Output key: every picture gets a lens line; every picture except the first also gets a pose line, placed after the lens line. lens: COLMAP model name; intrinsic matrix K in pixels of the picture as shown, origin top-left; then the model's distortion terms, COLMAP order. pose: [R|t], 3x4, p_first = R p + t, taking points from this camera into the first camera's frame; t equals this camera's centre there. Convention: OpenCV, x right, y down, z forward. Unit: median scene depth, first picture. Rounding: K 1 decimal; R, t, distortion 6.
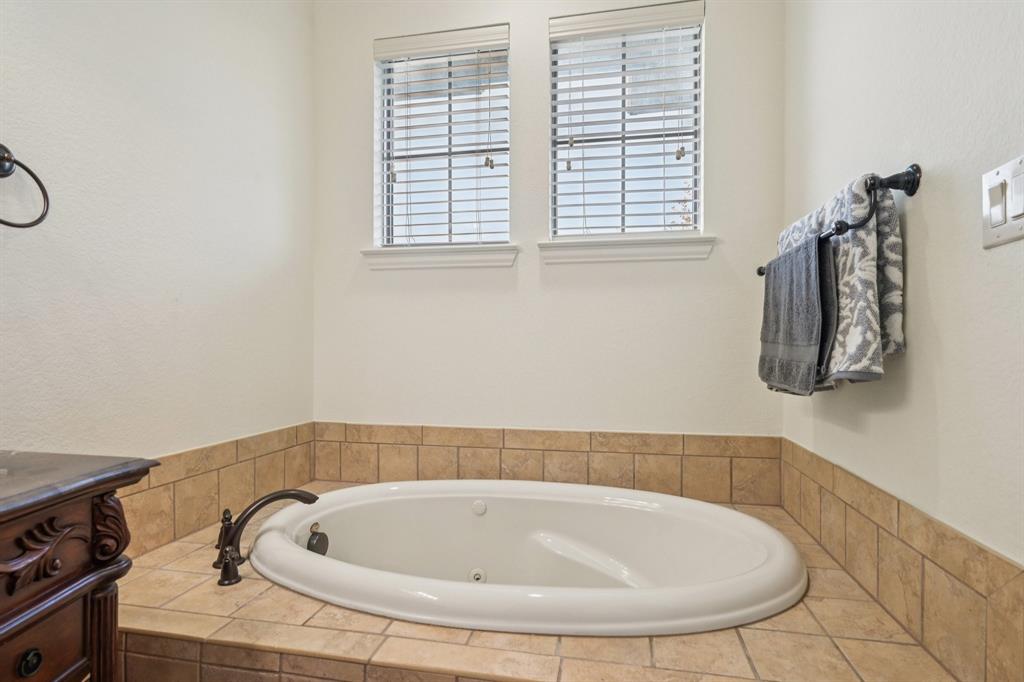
lens RADIAL K [[533.8, 0, 512.0], [0, 533.8, 341.0], [0, 0, 1]] dist [-0.001550, -0.000347]
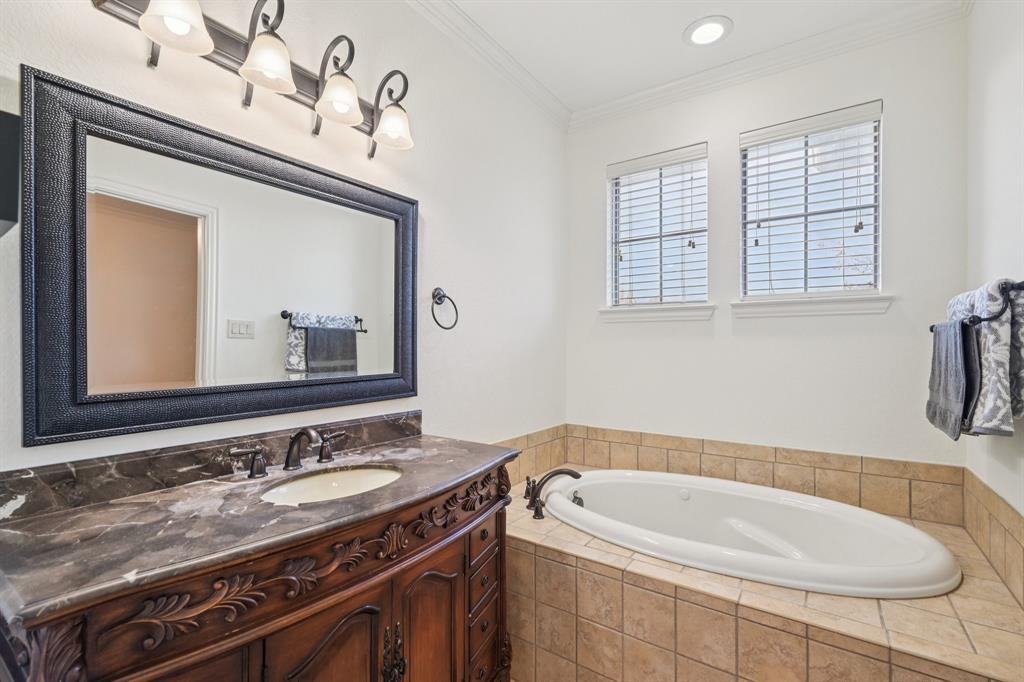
lens RADIAL K [[455.7, 0, 514.4], [0, 455.7, 345.4], [0, 0, 1]] dist [0.000754, 0.000494]
pose [[0.918816, -0.000877, -0.394686, 0.001772], [0.000773, 1.000000, -0.000421, -0.099167], [0.394687, 0.000082, 0.918816, -0.344228]]
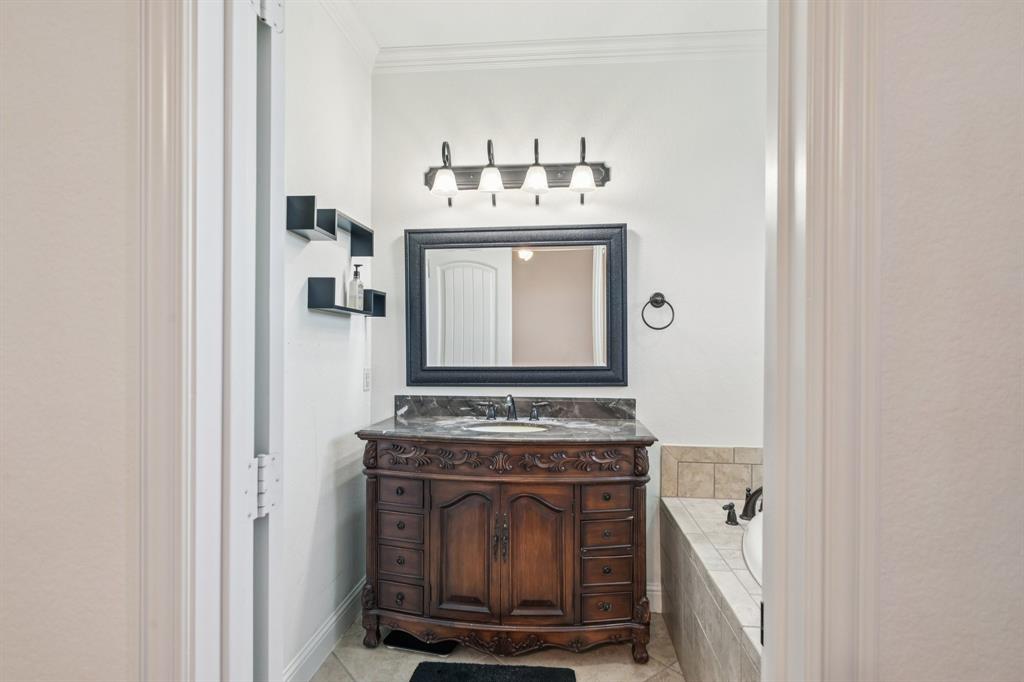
lens RADIAL K [[533.8, 0, 512.0], [0, 533.8, 341.0], [0, 0, 1]] dist [-0.001550, -0.000347]
pose [[0.103738, -0.004041, -0.994596, 0.849806], [0.000610, 0.999992, -0.004000, -0.102745], [0.994604, -0.000191, 0.103740, 0.083365]]
